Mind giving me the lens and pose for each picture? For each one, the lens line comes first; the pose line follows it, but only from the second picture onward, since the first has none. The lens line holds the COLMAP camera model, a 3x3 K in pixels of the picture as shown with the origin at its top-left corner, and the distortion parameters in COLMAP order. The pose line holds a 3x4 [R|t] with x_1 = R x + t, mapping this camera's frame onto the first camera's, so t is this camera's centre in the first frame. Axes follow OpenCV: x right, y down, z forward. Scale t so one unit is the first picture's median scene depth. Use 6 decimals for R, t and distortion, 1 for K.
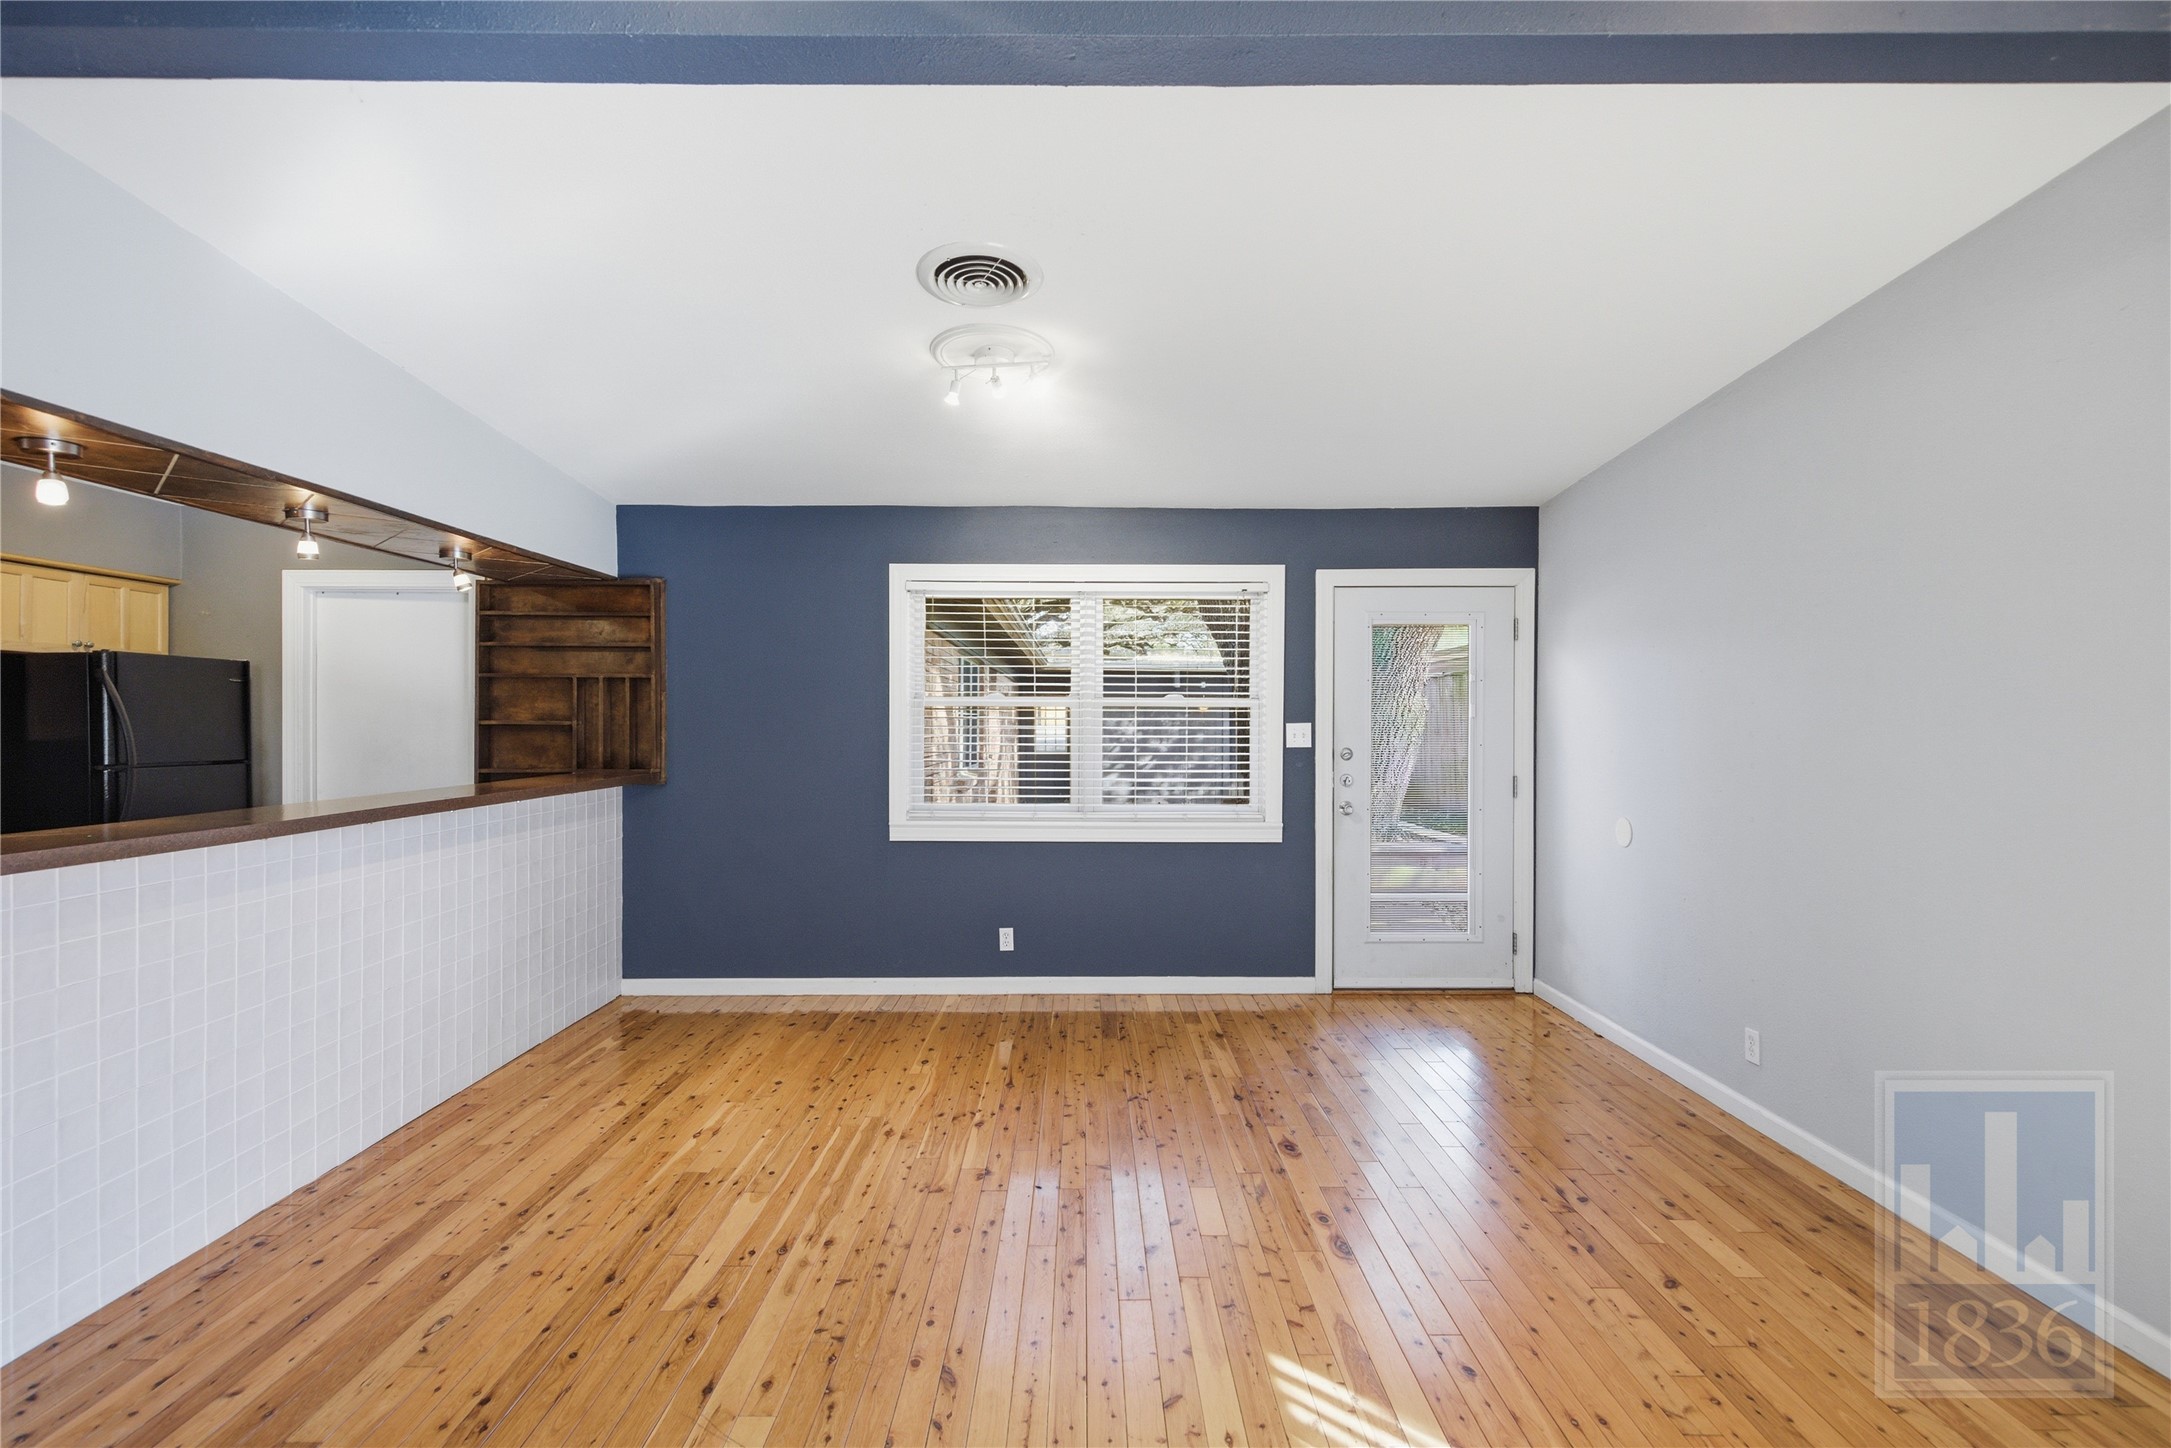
lens RADIAL K [[1034.5, 0, 1094.4], [0, 1034.5, 727.6], [0, 0, 1]] dist [-0.002003, 0.000479]
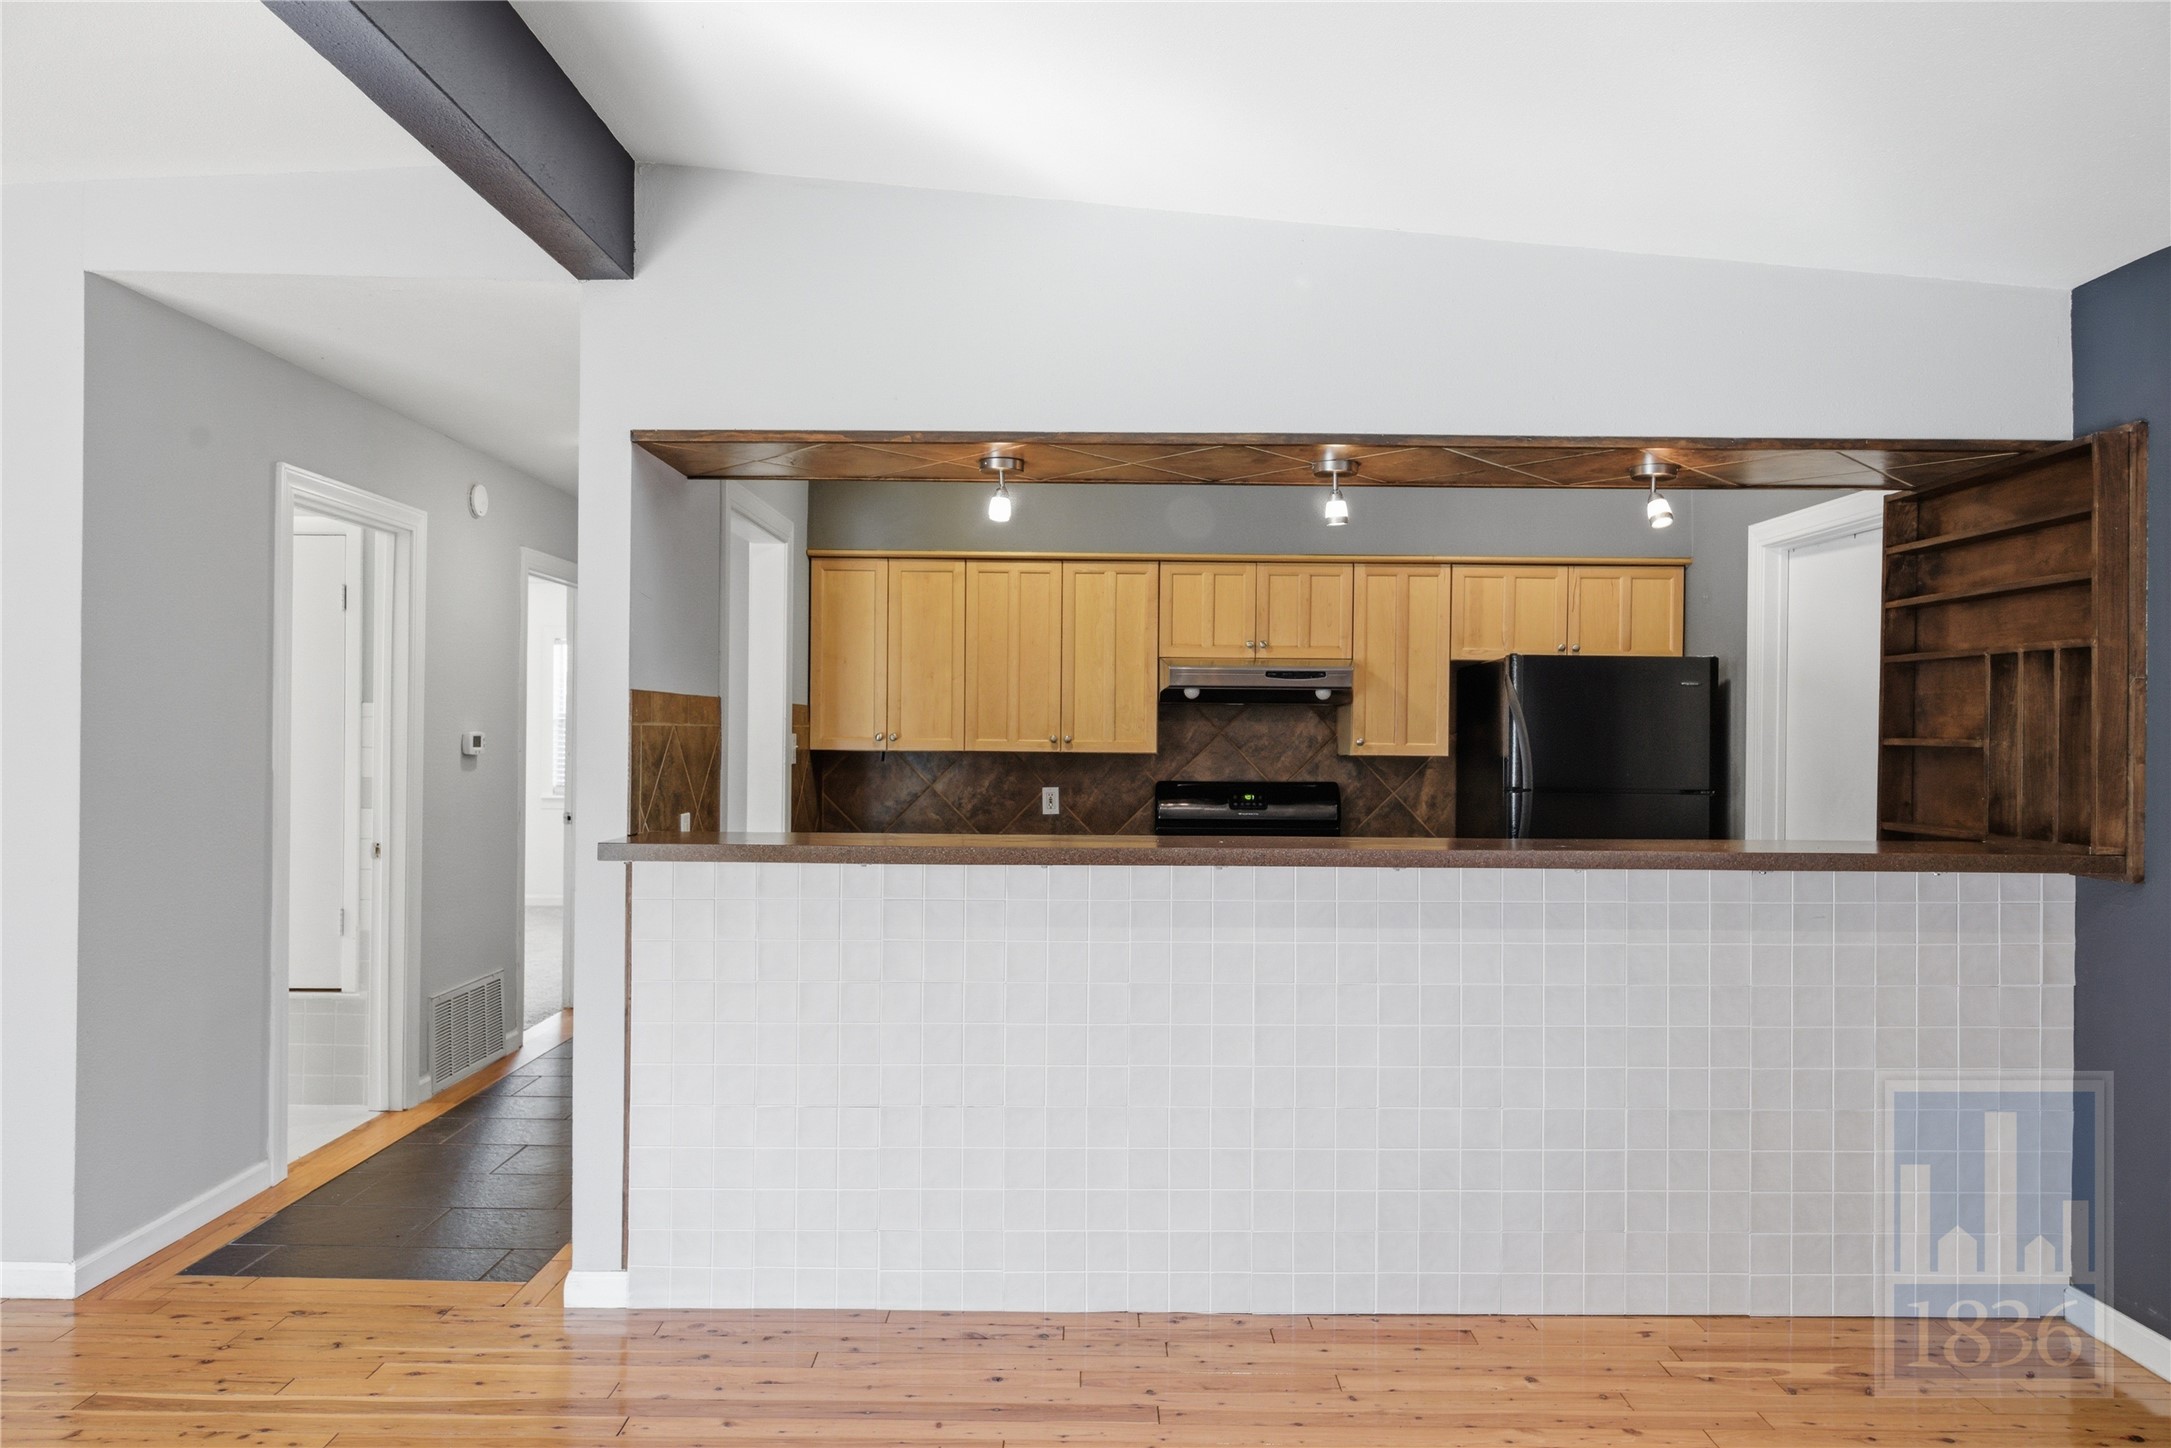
lens RADIAL K [[1454.8, 0, 1084.6], [0, 1454.8, 729.5], [0, 0, 1]] dist [0.003844, -0.000945]
pose [[-0.014267, -0.001889, -0.999896, 0.219016], [-0.016563, 0.999861, -0.001653, -0.003189], [0.999761, 0.016537, -0.014296, 0.557035]]
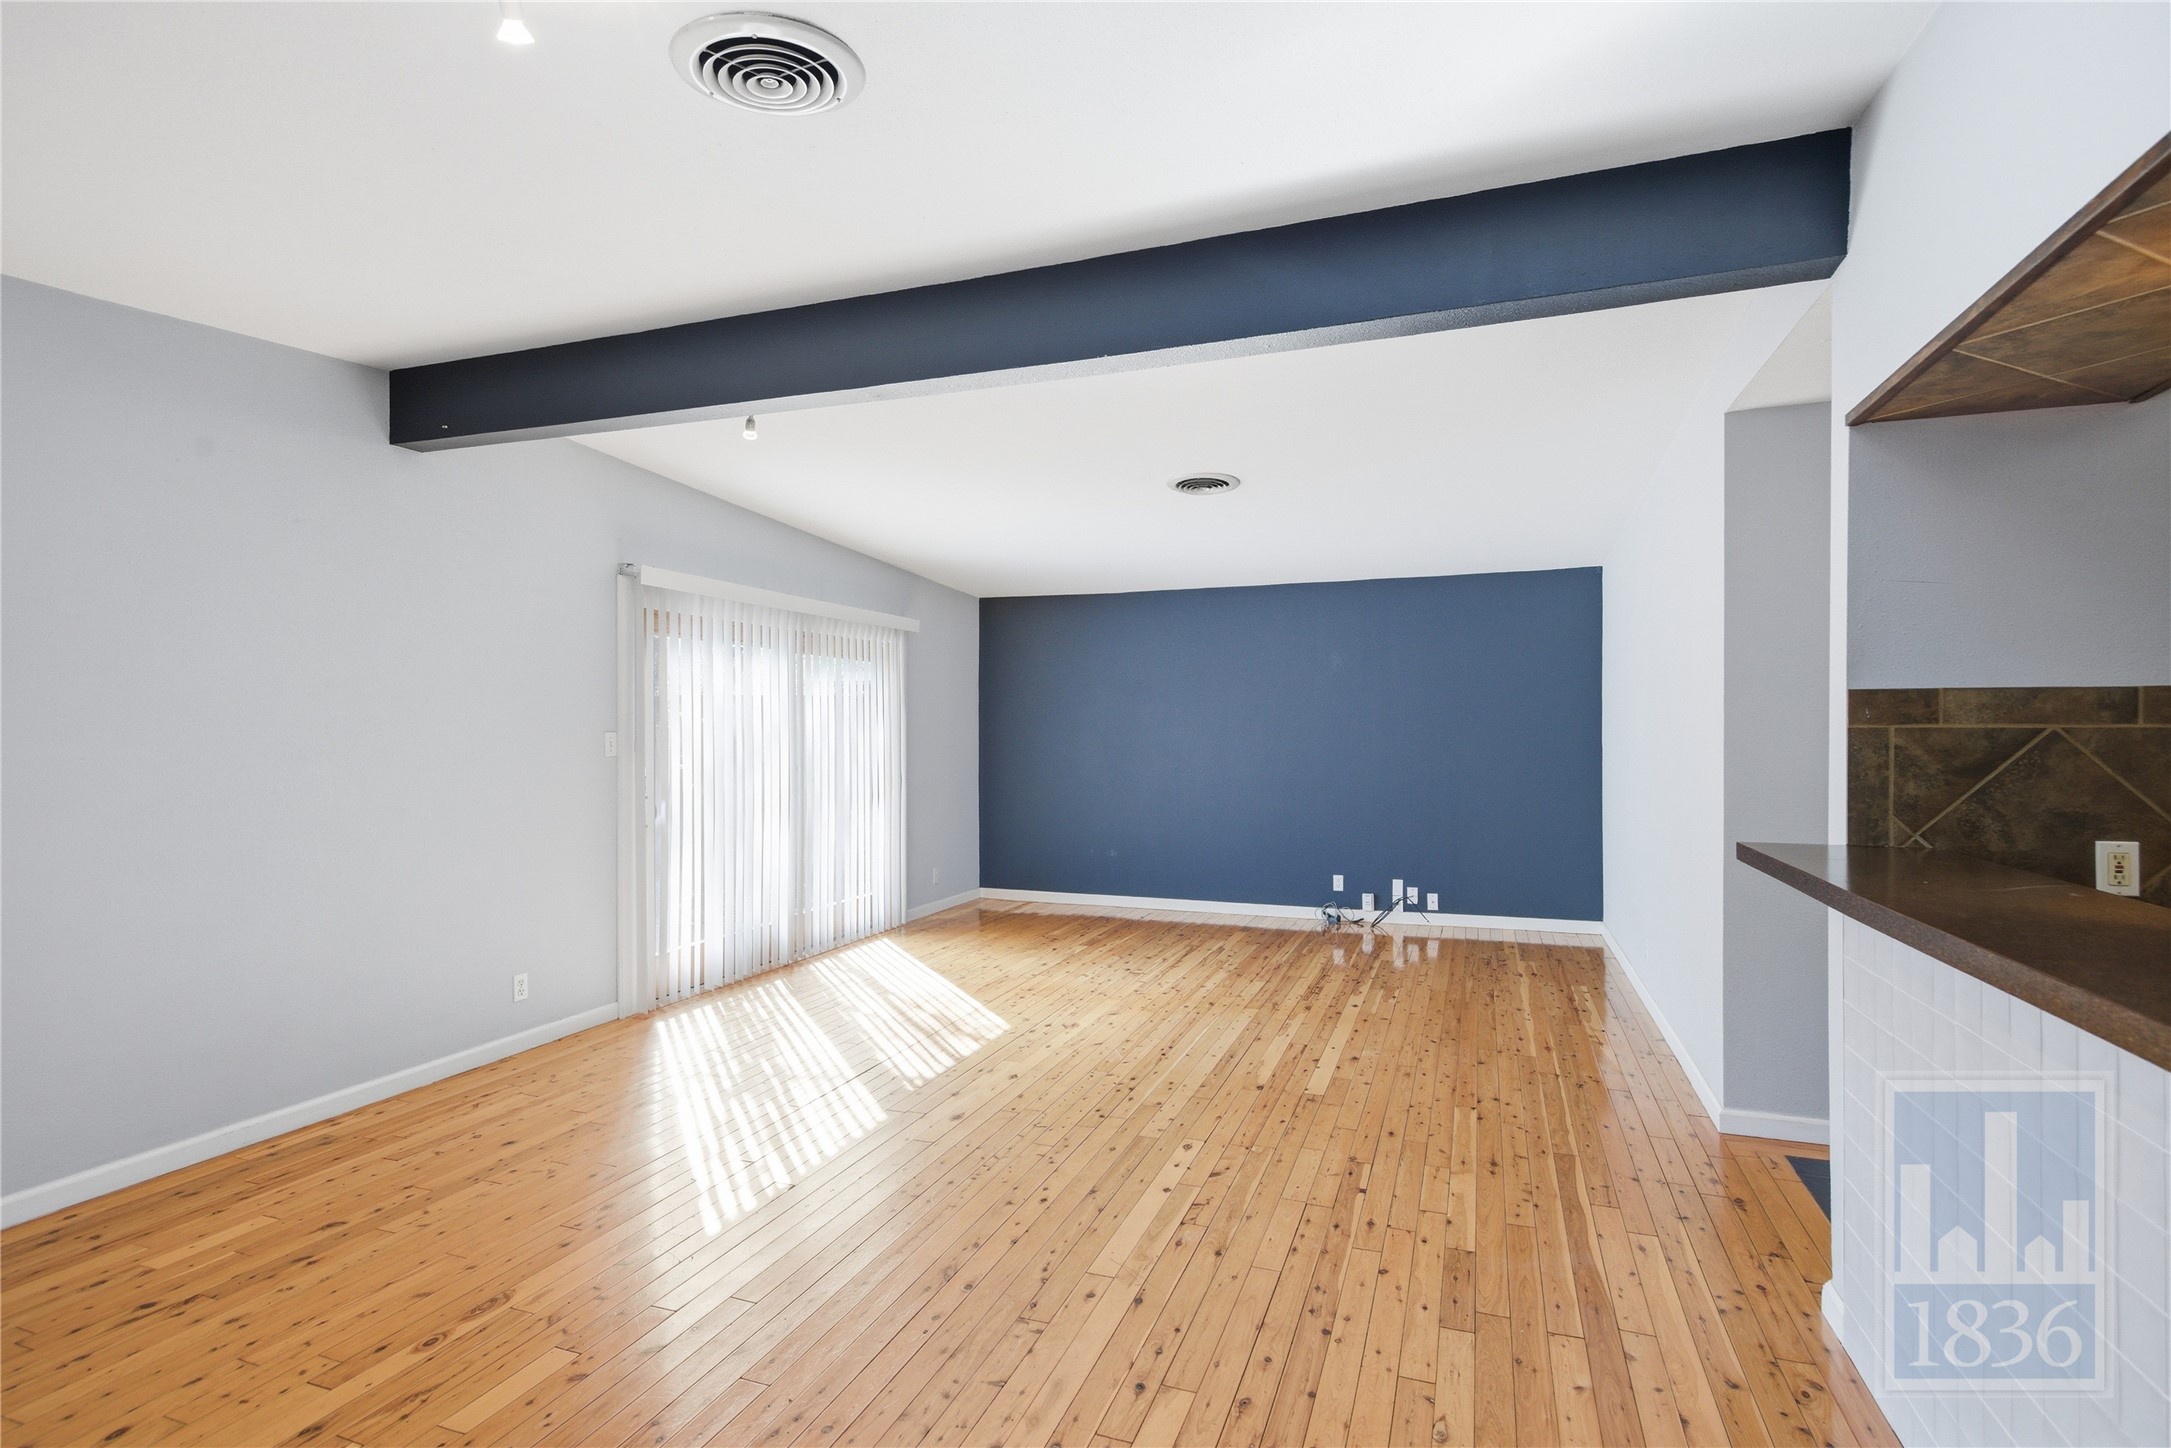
lens RADIAL K [[1053.0, 0, 1092.7], [0, 1053.0, 734.8], [0, 0, 1]] dist [0.009934, -0.000808]
pose [[-0.936690, -0.004686, 0.350128, -0.309211], [0.000142, 0.999905, 0.013762, -0.006677], [-0.350160, 0.012940, -0.936601, 0.888789]]
